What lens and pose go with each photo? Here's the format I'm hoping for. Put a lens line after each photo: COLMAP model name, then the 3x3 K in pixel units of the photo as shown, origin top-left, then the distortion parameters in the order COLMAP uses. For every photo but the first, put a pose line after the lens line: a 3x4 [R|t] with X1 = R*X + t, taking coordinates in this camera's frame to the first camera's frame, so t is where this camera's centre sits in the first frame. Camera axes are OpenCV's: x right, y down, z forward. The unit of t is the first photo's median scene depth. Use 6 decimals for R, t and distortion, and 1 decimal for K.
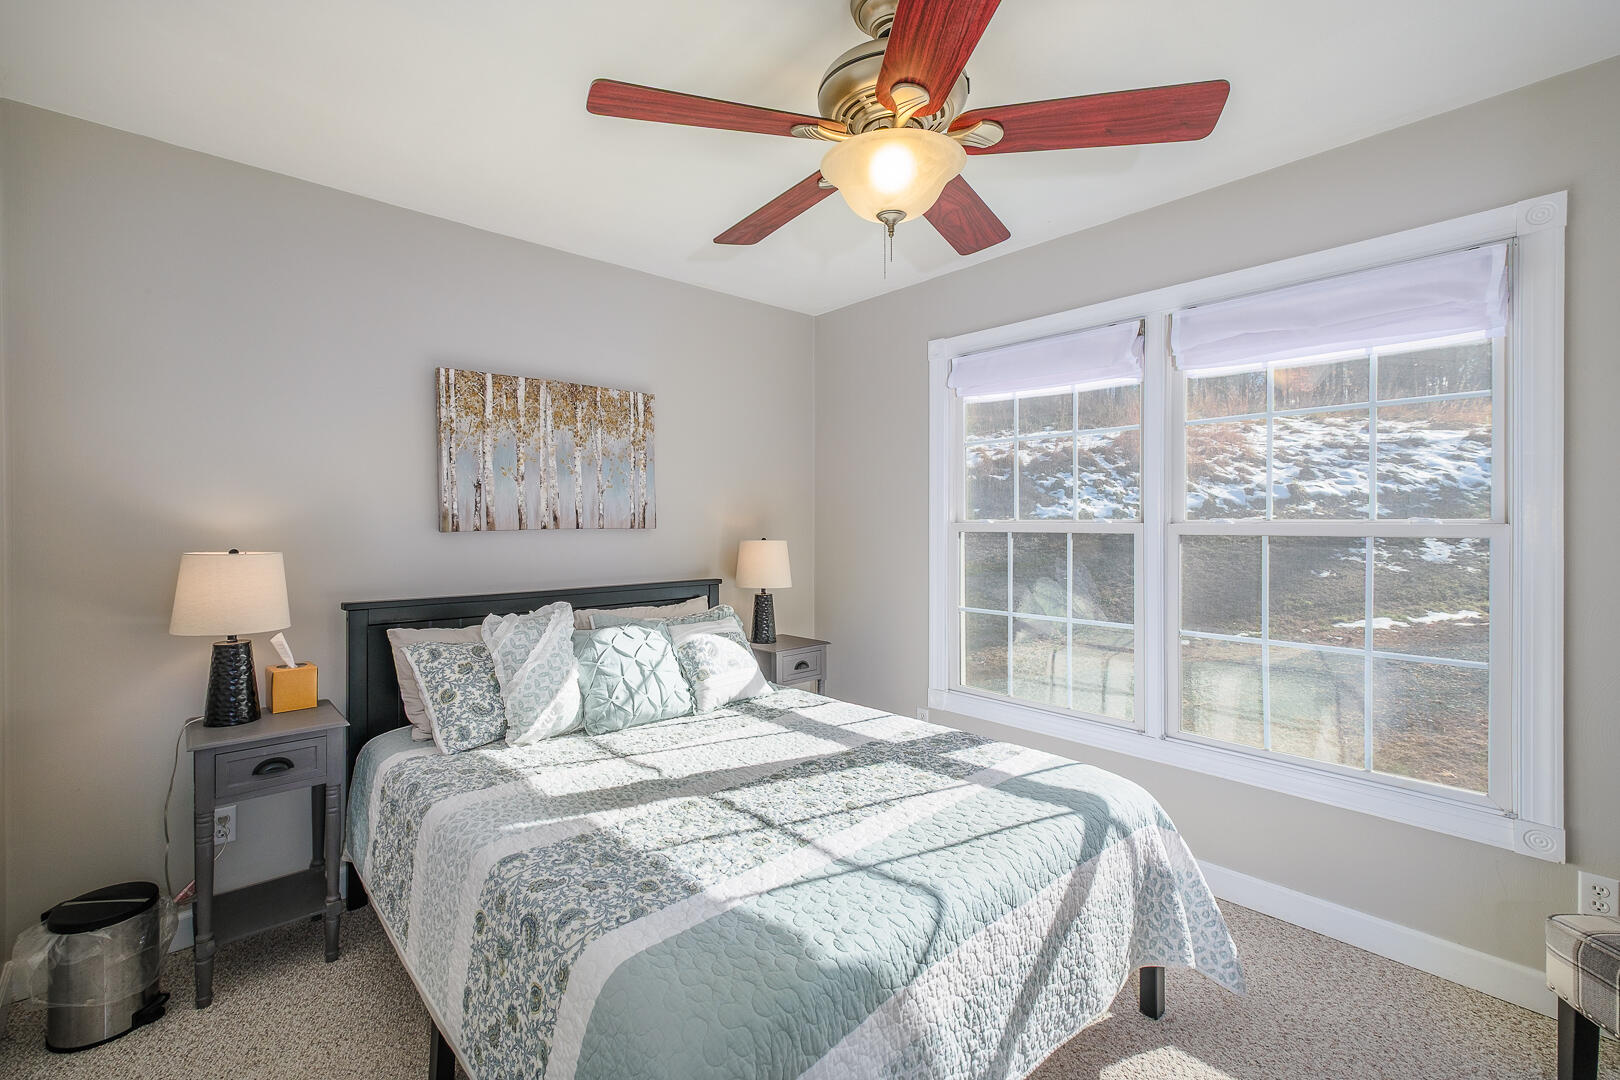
lens RADIAL K [[720.4, 0, 805.1], [0, 720.4, 531.7], [0, 0, 1]] dist [0.018940, -0.000061]
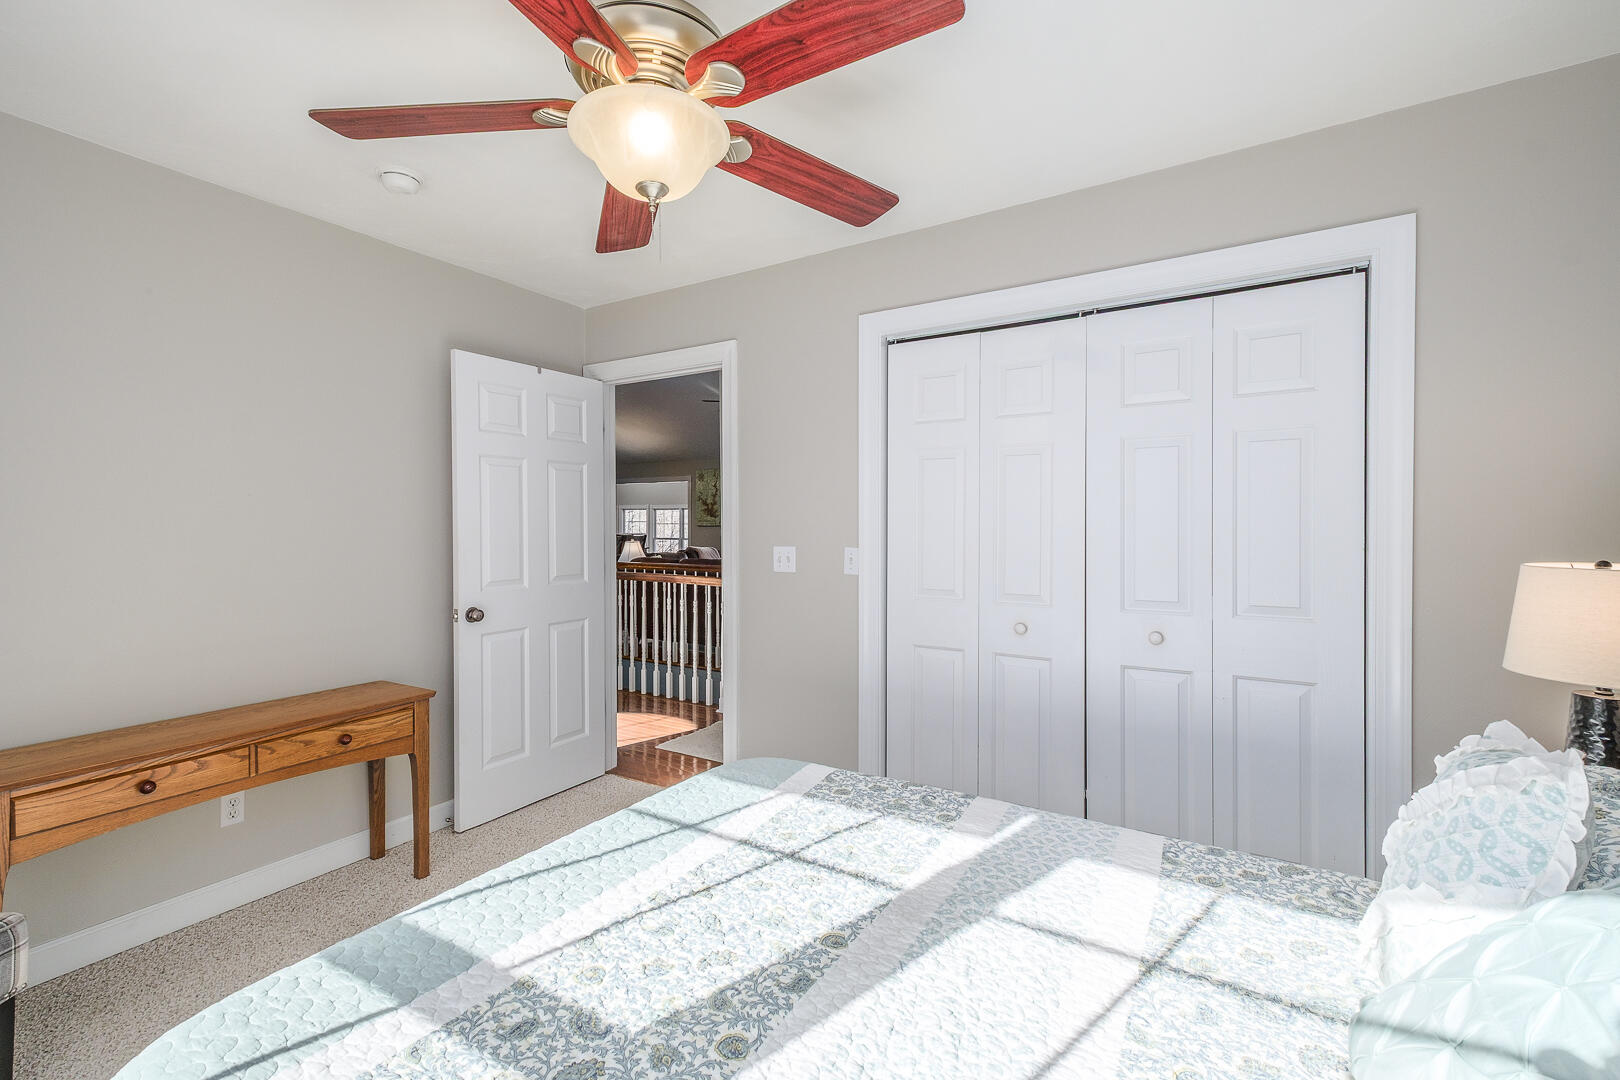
lens RADIAL K [[720.4, 0, 800.6], [0, 720.4, 531.3], [0, 0, 1]] dist [0.018940, -0.000061]
pose [[-0.963858, 0.007411, -0.266313, 0.181765], [0.000996, 0.999706, 0.024216, -0.028711], [0.266414, 0.023075, -0.963582, 1.904828]]
